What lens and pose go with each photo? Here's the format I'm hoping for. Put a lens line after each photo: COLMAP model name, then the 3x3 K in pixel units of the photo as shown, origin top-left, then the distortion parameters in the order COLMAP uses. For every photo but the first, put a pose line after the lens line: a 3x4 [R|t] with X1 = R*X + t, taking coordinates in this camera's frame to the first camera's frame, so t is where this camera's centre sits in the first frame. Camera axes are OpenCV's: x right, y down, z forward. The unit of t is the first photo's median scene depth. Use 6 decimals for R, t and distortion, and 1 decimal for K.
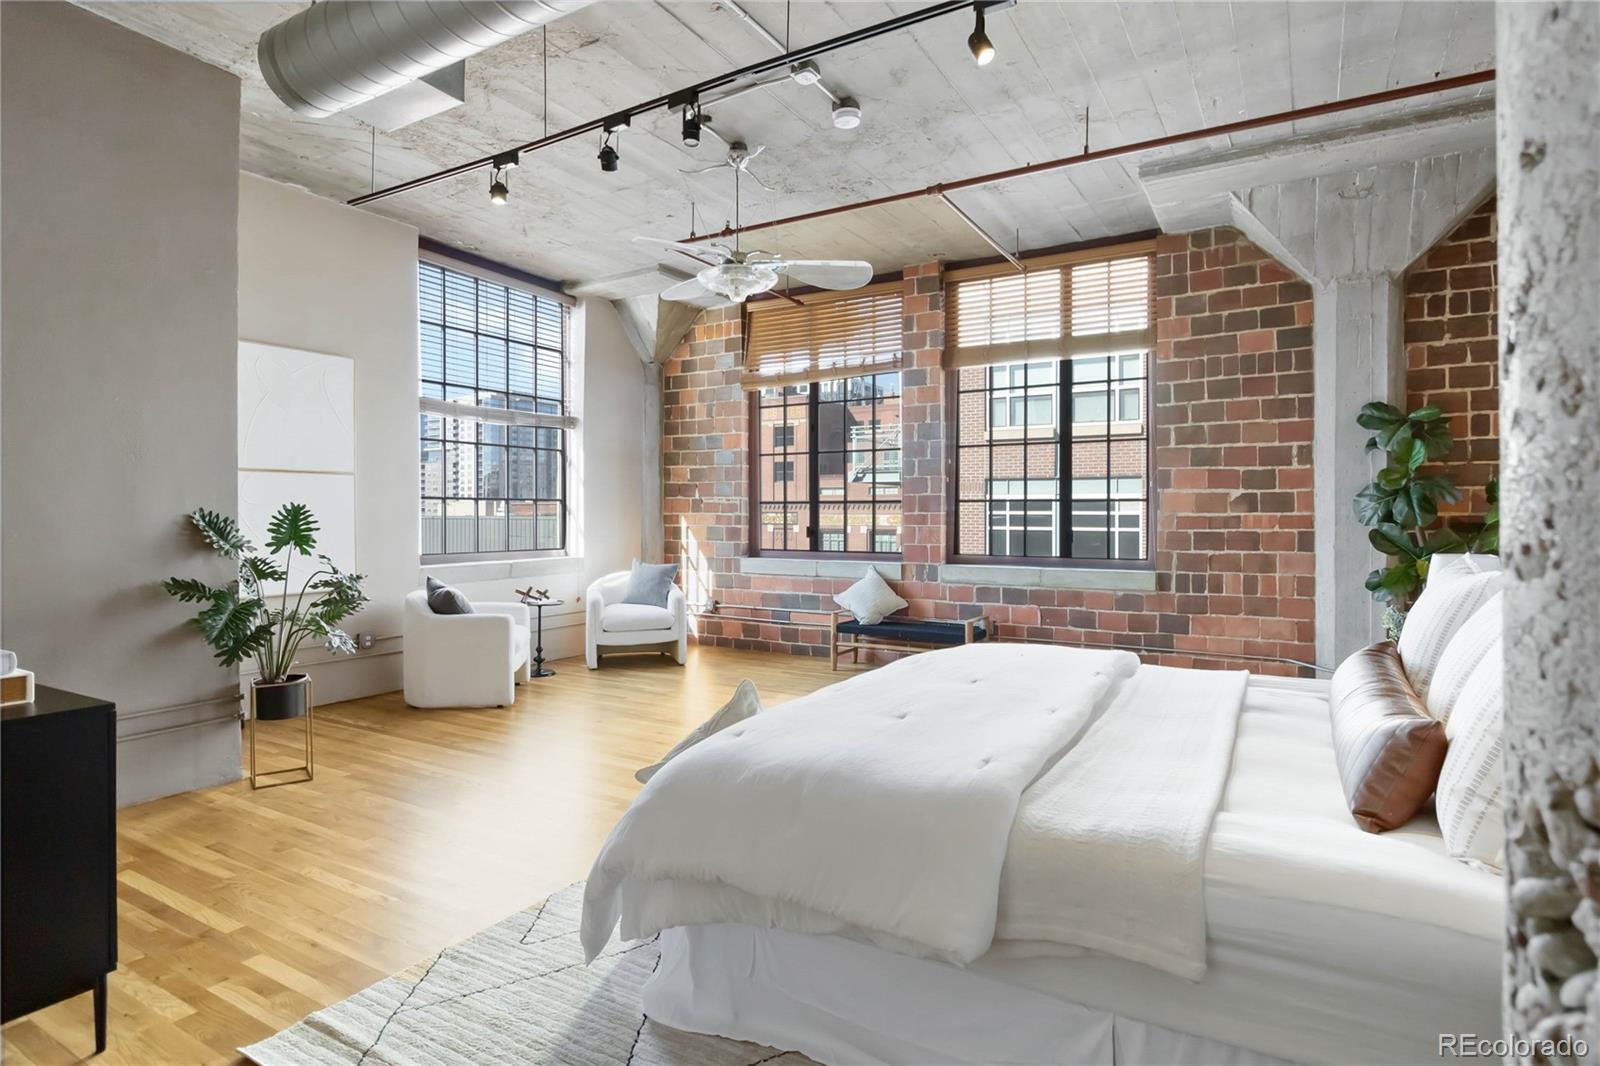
lens RADIAL K [[837.5, 0, 798.3], [0, 837.5, 516.6], [0, 0, 1]] dist [0.000044, -0.000003]
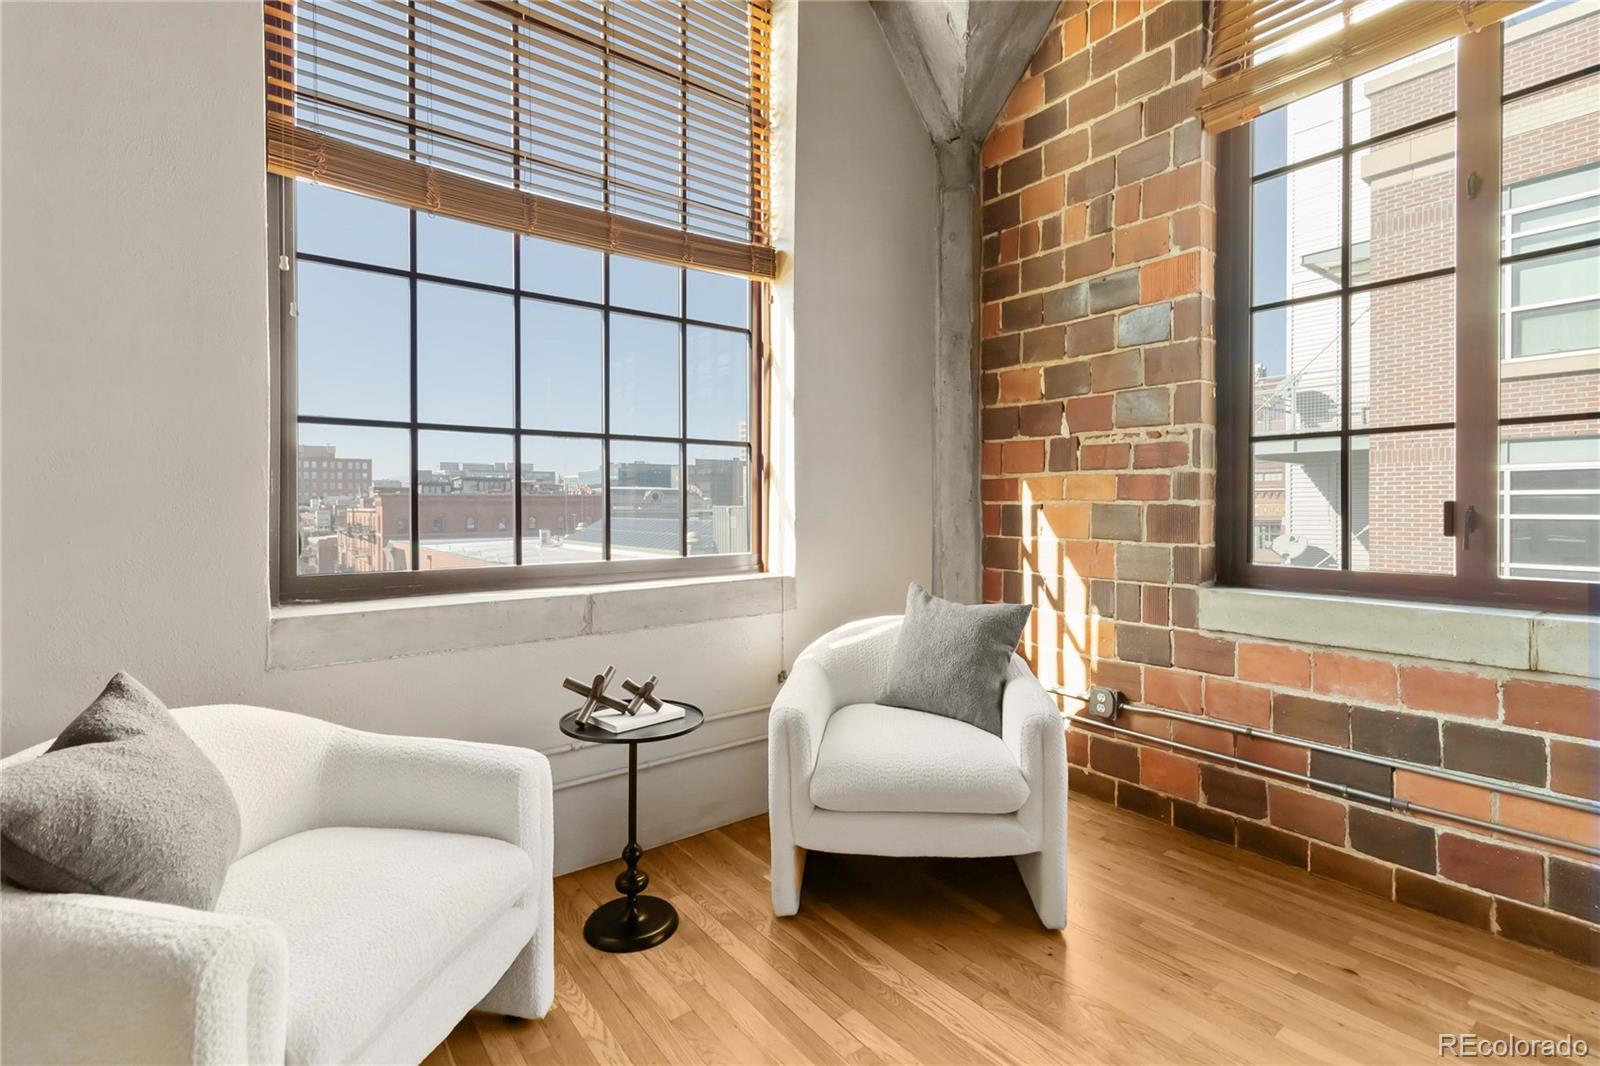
lens RADIAL K [[744.0, 0, 801.5], [0, 744.0, 511.8], [0, 0, 1]] dist [0.004548, 0.000096]
pose [[0.933051, 0.000681, -0.359745, -0.110441], [0.000621, 0.999994, 0.003503, 0.013878], [0.359745, -0.003492, 0.933044, 0.611705]]
